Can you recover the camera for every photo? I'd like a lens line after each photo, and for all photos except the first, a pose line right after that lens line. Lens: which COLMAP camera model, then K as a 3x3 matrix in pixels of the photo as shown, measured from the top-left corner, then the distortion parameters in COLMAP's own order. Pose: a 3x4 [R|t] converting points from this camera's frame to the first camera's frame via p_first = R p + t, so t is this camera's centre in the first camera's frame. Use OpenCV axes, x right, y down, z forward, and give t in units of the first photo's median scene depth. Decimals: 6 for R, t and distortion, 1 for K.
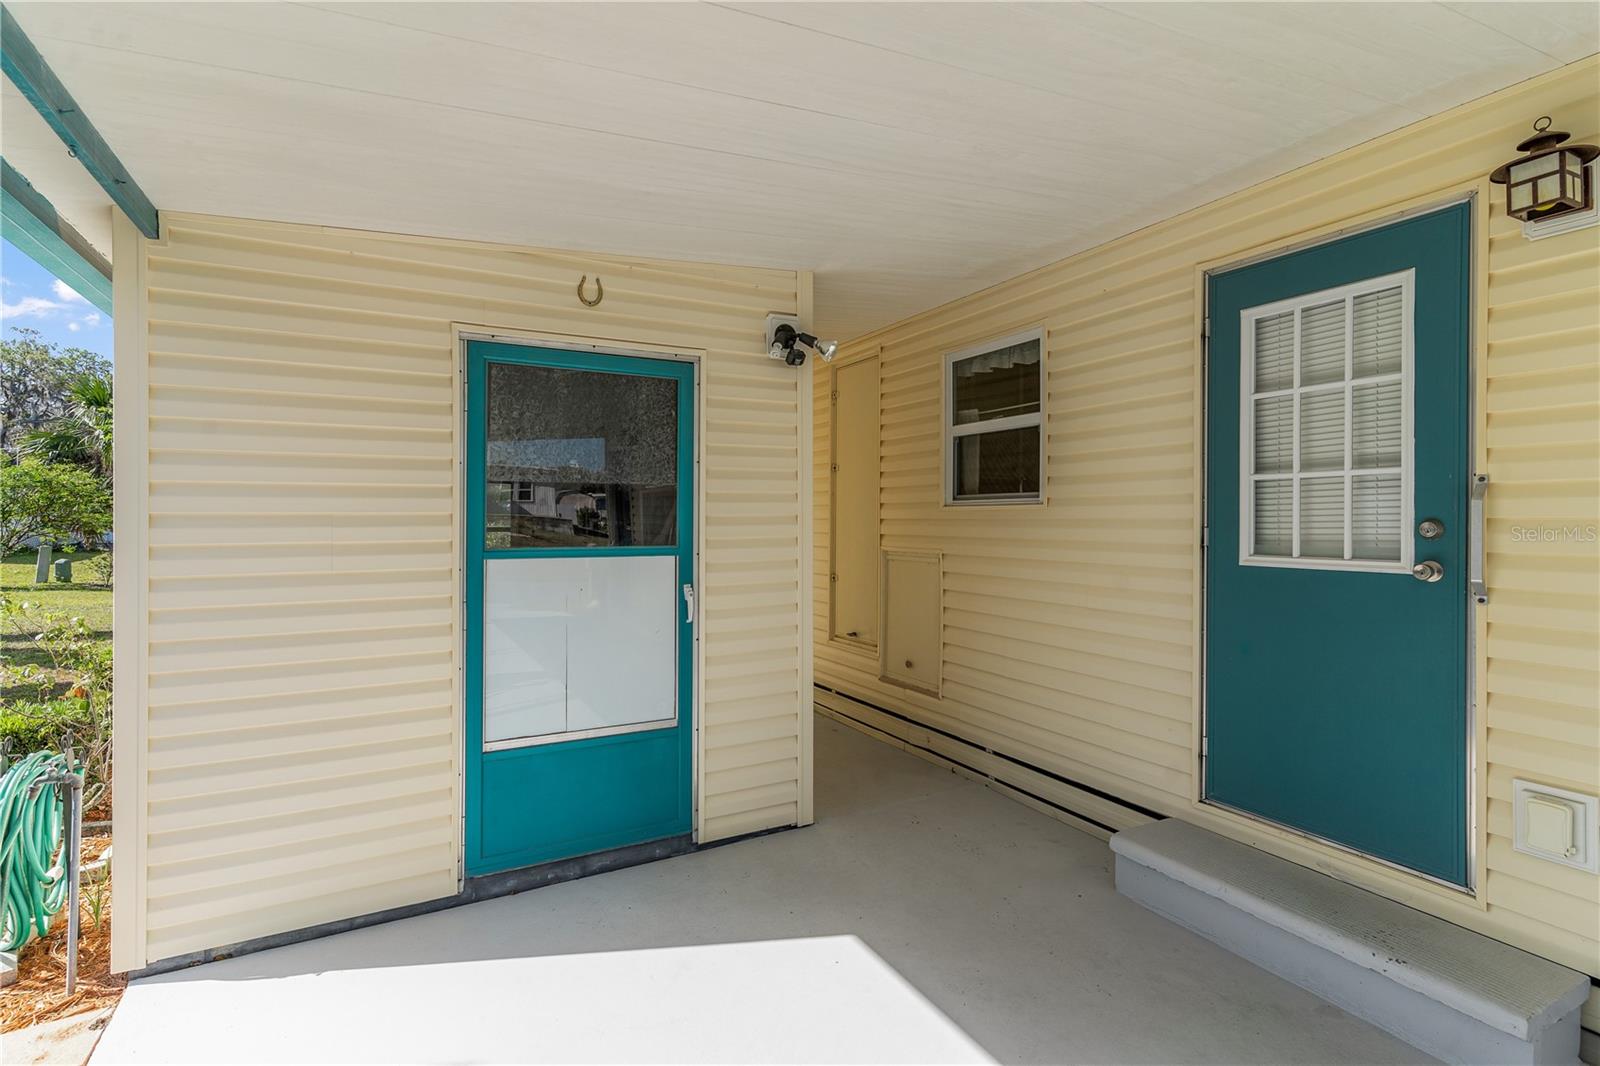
lens RADIAL K [[764.0, 0, 802.5], [0, 764.0, 519.4], [0, 0, 1]] dist [0.006318, -0.002175]
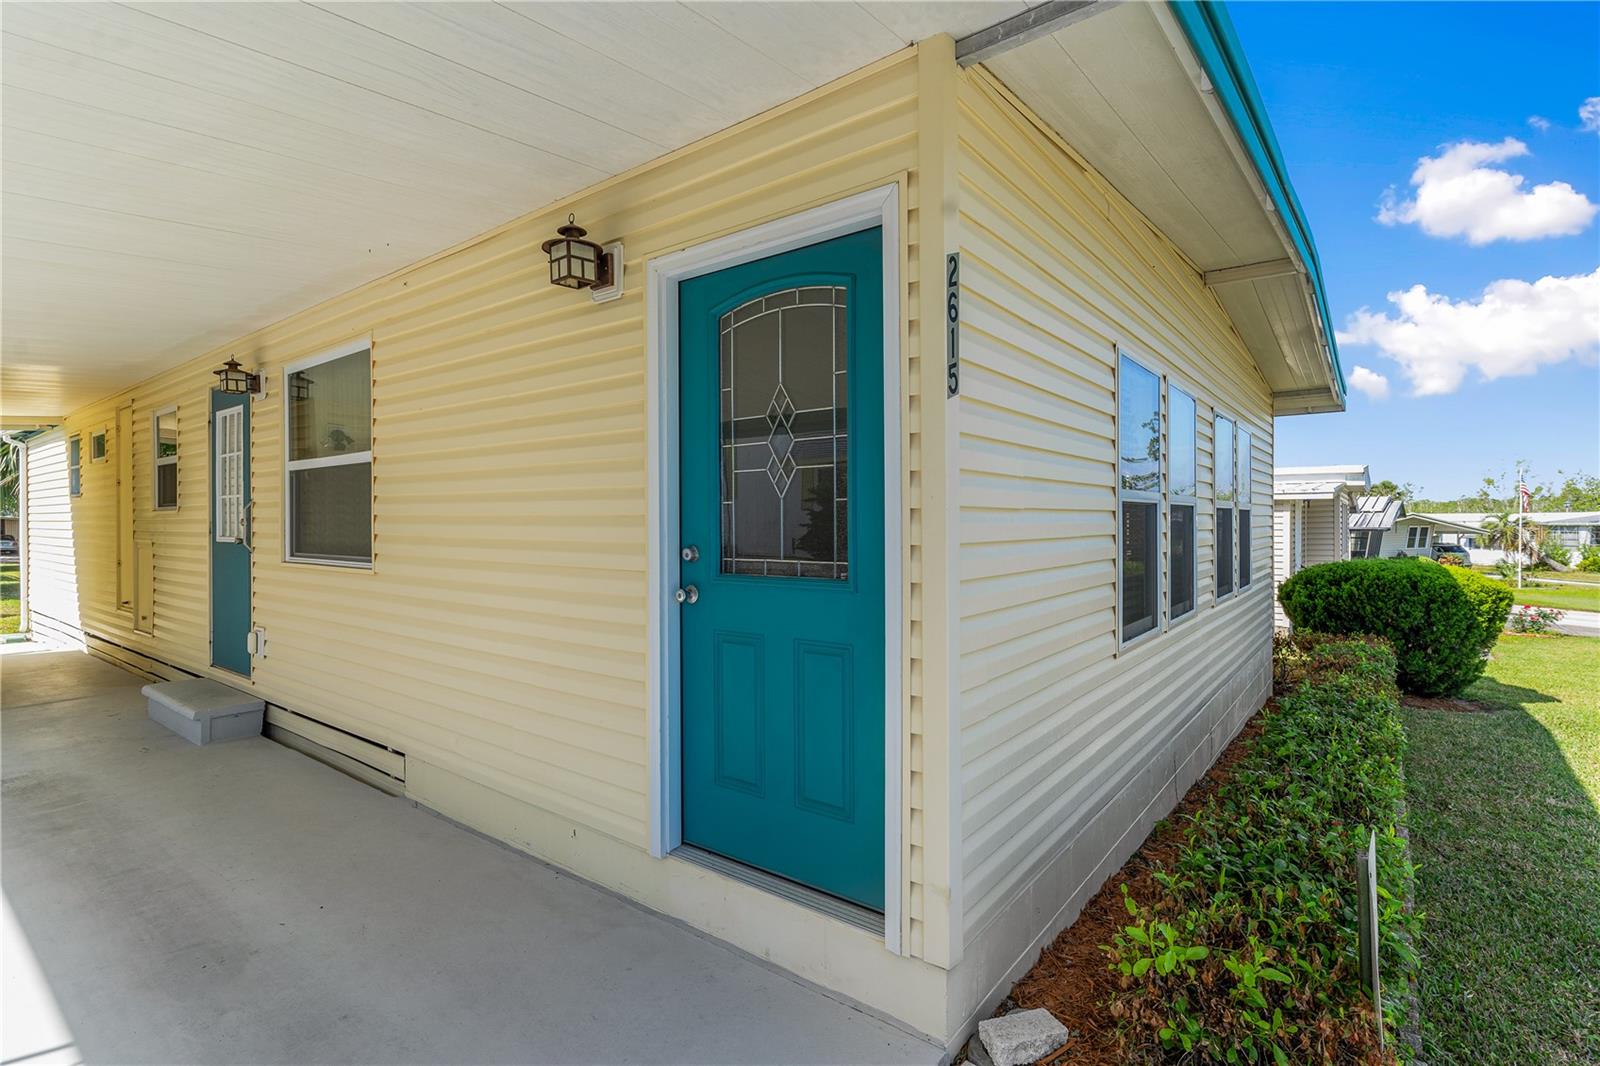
lens RADIAL K [[764.0, 0, 792.3], [0, 764.0, 527.9], [0, 0, 1]] dist [0.006318, -0.002175]
pose [[0.917308, -0.009517, 0.398065, 0.998148], [0.006200, 0.999935, 0.009621, 0.013047], [-0.398130, -0.006357, 0.917307, -1.211545]]
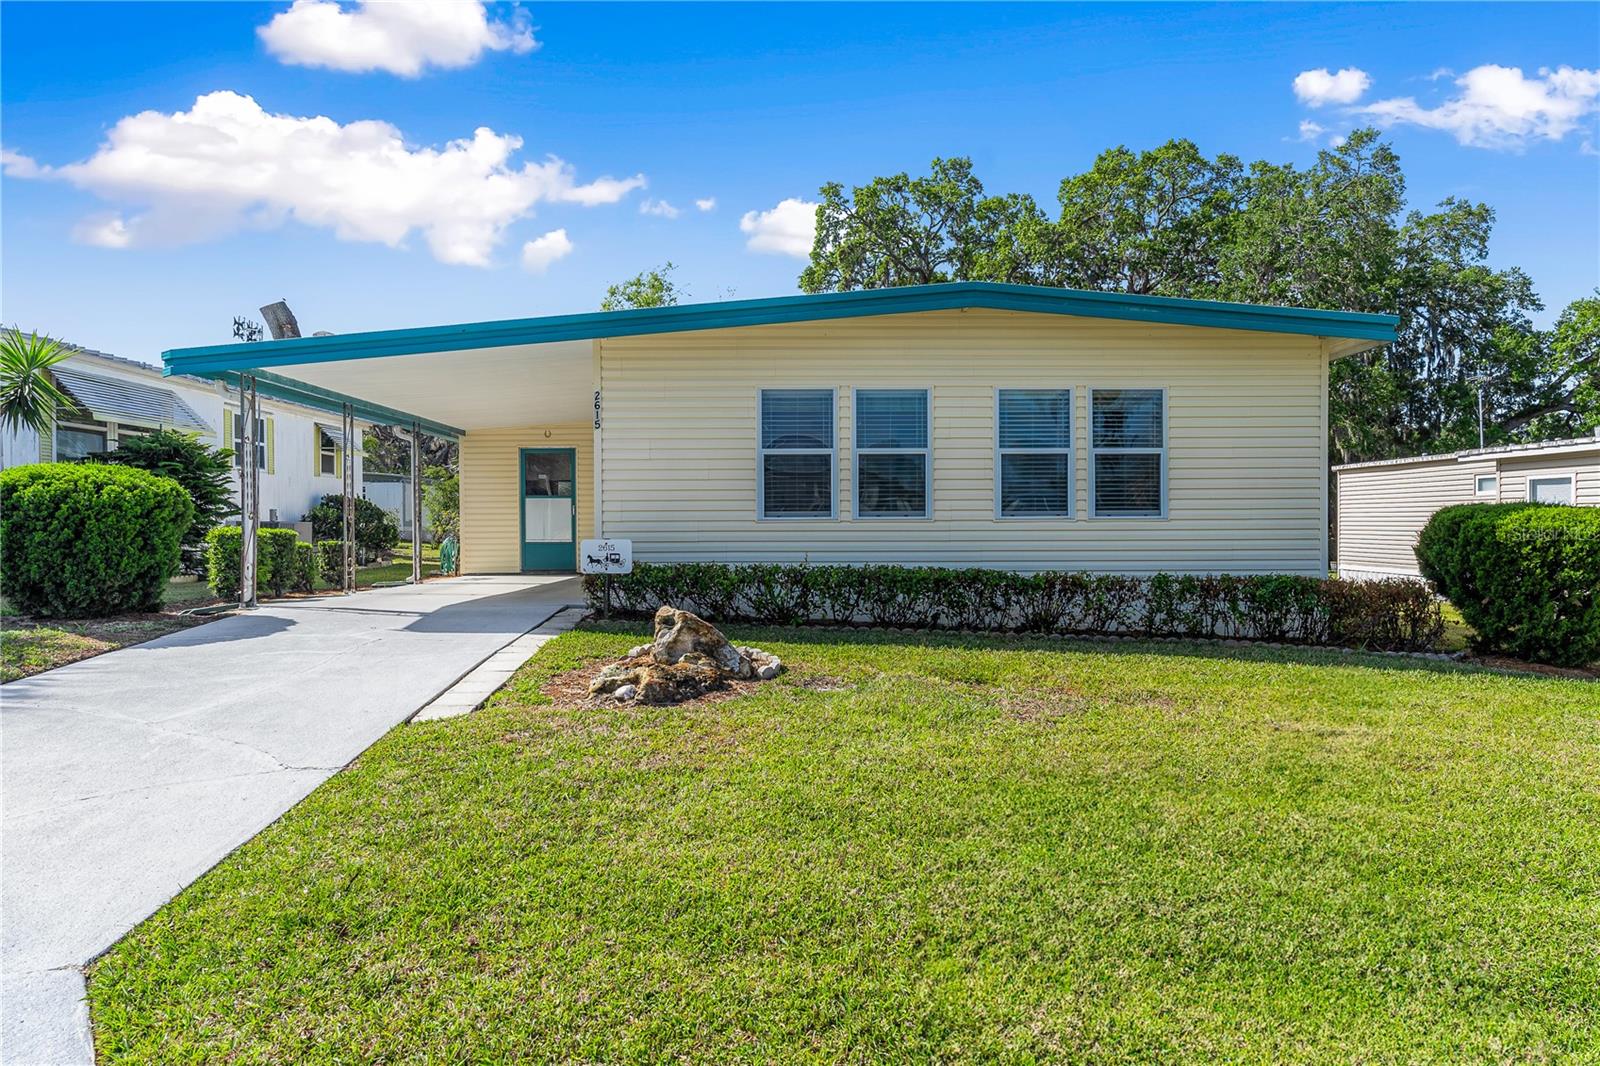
lens RADIAL K [[1046.4, 0, 806.0], [0, 1046.4, 531.4], [0, 0, 1]] dist [0.003813, -0.000231]
pose [[0.888629, -0.004545, -0.458604, 3.344093], [0.005324, 0.999986, 0.000406, 0.220308], [0.458595, -0.002802, 0.888641, -3.187695]]
